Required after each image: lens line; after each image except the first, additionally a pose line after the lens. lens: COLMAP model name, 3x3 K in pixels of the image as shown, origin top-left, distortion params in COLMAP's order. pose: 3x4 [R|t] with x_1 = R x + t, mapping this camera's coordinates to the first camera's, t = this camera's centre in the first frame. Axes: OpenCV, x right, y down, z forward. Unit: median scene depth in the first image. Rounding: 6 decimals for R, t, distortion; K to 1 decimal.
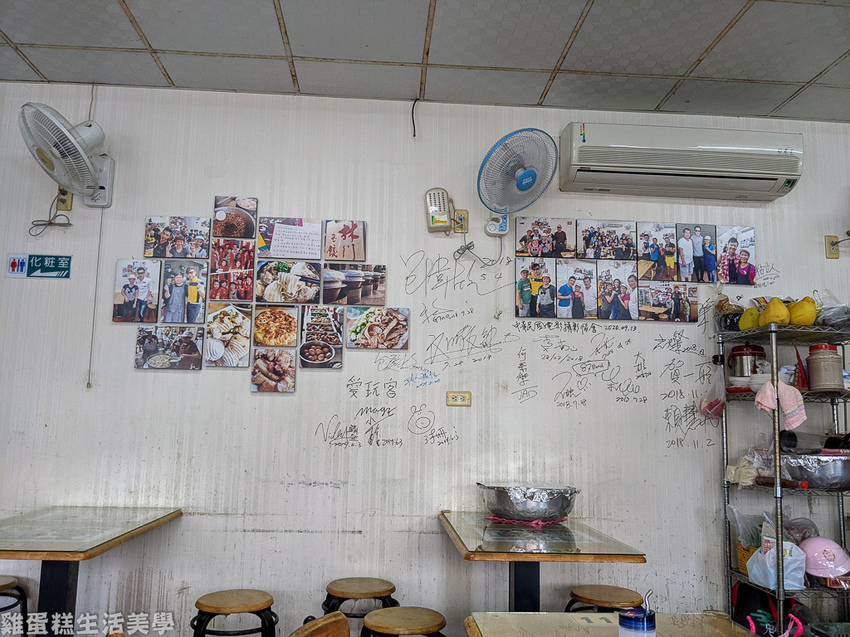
lens RADIAL K [[727.9, 0, 425.0], [0, 727.9, 318.5], [0, 0, 1]] dist [0.062337, -0.103375]
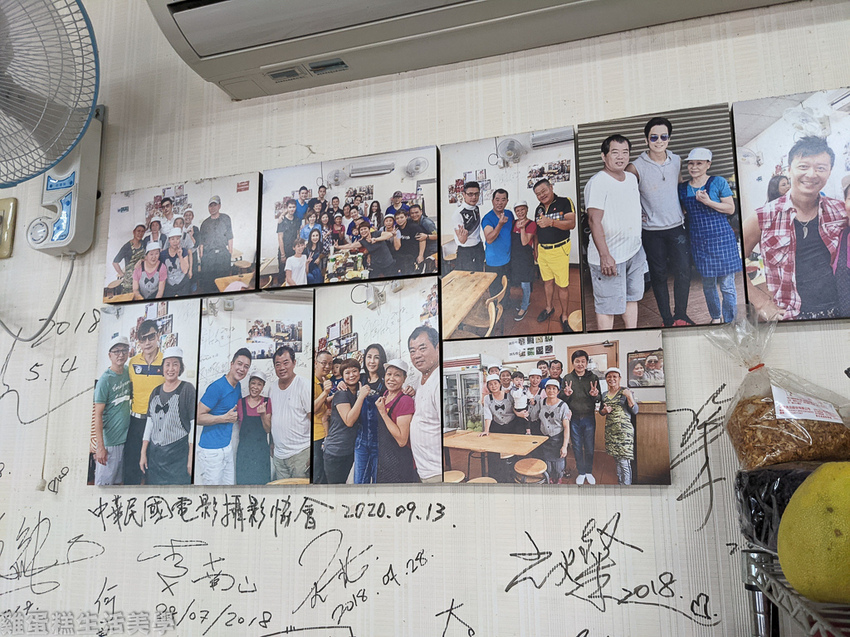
lens RADIAL K [[727.9, 0, 425.0], [0, 727.9, 318.5], [0, 0, 1]] dist [0.062337, -0.103375]
pose [[0.918654, -0.100558, -0.382052, 0.397361], [0.089512, 0.994894, -0.046627, -0.048808], [0.384790, 0.008636, 0.922964, 0.730707]]
